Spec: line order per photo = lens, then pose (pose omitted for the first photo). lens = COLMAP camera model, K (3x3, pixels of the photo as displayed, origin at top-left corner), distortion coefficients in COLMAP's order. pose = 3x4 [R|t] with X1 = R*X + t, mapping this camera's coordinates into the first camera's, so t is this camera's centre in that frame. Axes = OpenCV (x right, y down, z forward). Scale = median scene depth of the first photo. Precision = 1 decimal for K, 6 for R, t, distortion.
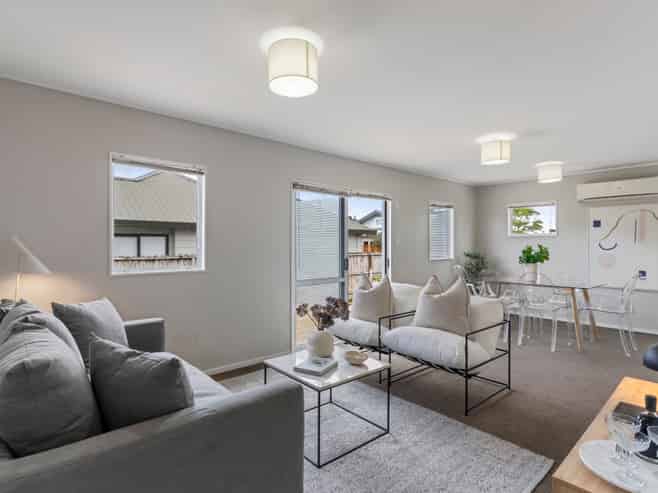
lens RADIAL K [[358.3, 0, 325.9], [0, 358.3, 247.0], [0, 0, 1]] dist [0.001765, 0.000144]
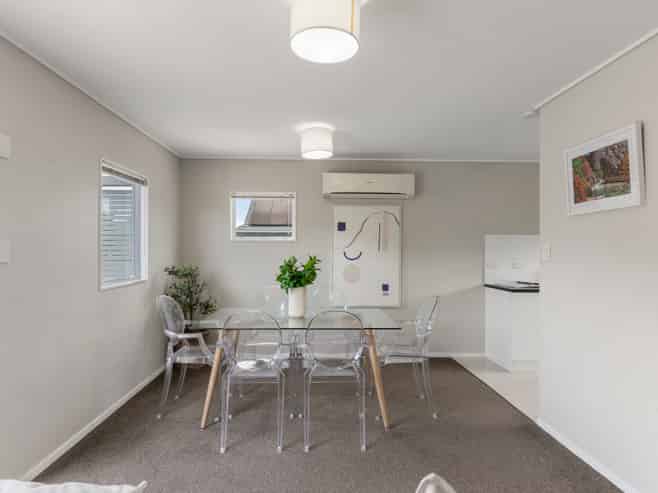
lens RADIAL K [[358.3, 0, 324.4], [0, 358.3, 249.0], [0, 0, 1]] dist [0.001765, 0.000144]
pose [[0.645728, 0.000365, 0.763568, 0.134770], [0.004448, 0.999981, -0.004240, -0.012779], [-0.763555, 0.006134, 0.645714, 0.523929]]
